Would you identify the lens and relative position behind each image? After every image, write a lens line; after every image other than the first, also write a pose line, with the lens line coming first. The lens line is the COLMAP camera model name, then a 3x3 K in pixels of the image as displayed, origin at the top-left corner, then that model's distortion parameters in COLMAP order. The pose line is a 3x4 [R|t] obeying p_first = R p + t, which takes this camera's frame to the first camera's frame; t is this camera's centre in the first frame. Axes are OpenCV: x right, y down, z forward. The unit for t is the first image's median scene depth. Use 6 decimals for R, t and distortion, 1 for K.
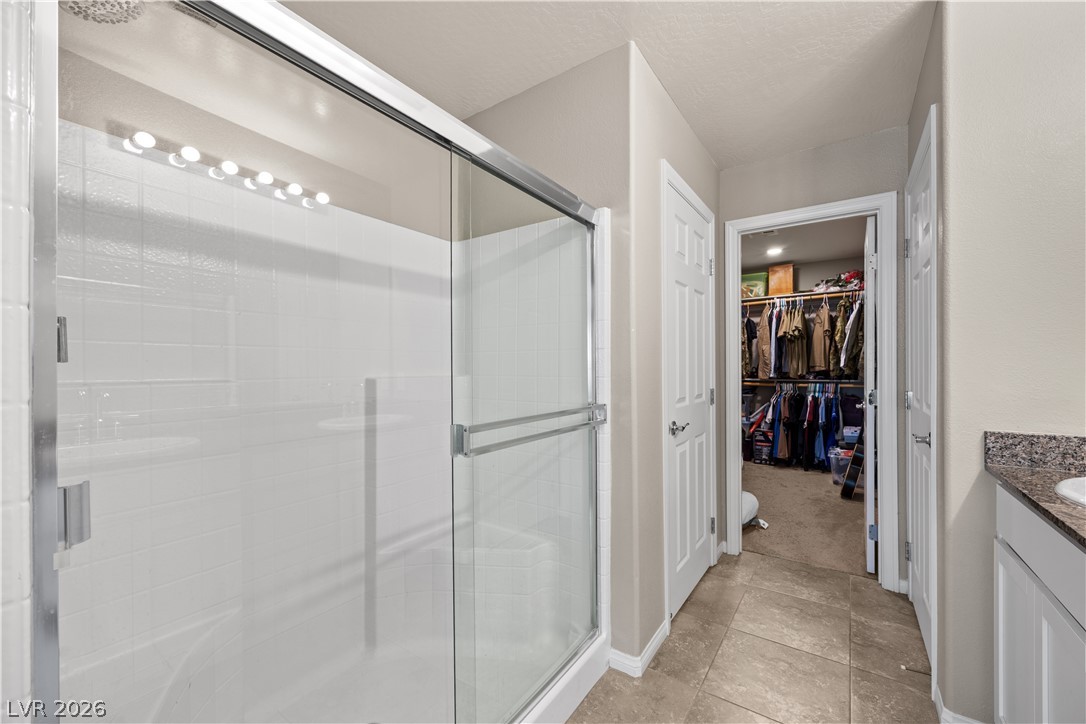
lens RADIAL K [[424.8, 0, 563.1], [0, 424.8, 369.8], [0, 0, 1]] dist [-0.000605, -0.000054]
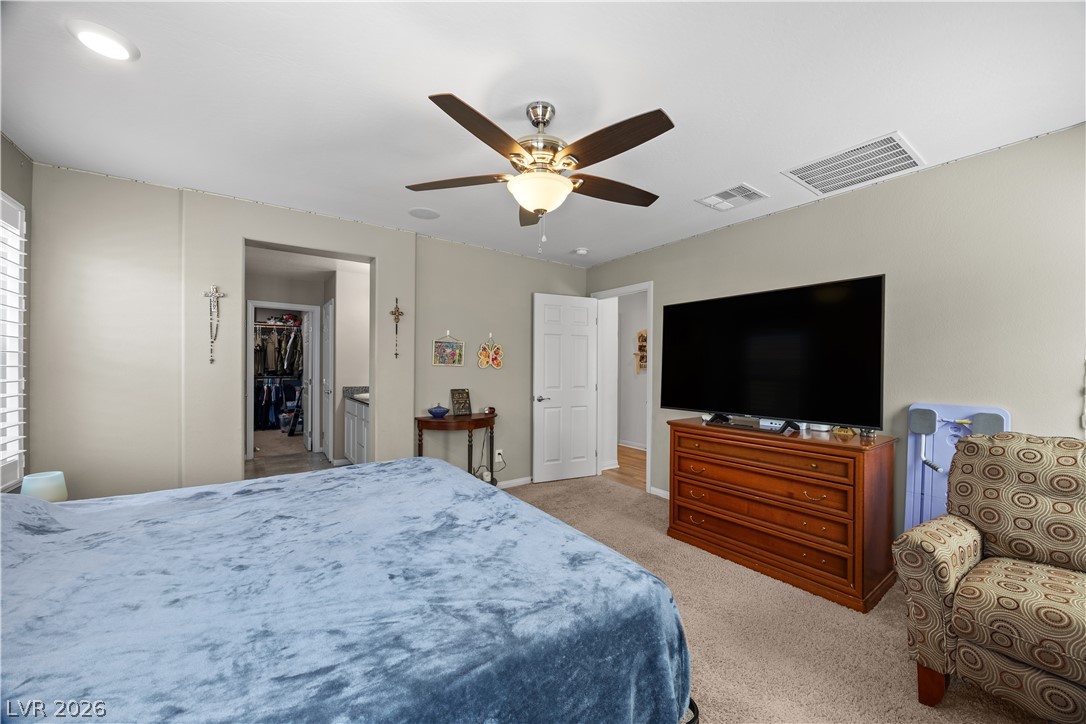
lens RADIAL K [[422.4, 0, 547.1], [0, 422.4, 366.4], [0, 0, 1]] dist [-0.002151, -0.000311]
pose [[0.354883, 0.006861, 0.934886, -0.653518], [-0.002565, 0.999976, -0.006365, -0.009131], [-0.934907, -0.000139, 0.354892, -0.706033]]
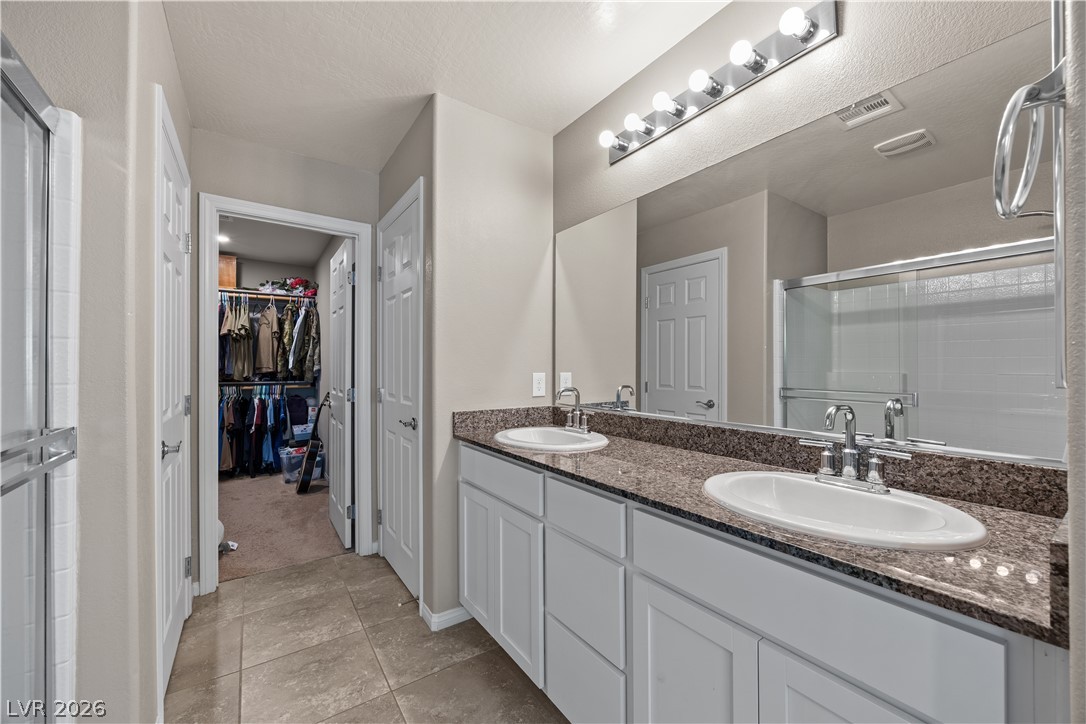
lens RADIAL K [[422.4, 0, 547.1], [0, 422.4, 366.4], [0, 0, 1]] dist [-0.002151, -0.000311]
pose [[0.355593, 0.007824, 0.934608, -0.088100], [0.003480, 0.999947, -0.009694, -0.000053], [-0.934634, 0.006700, 0.355547, 0.050918]]
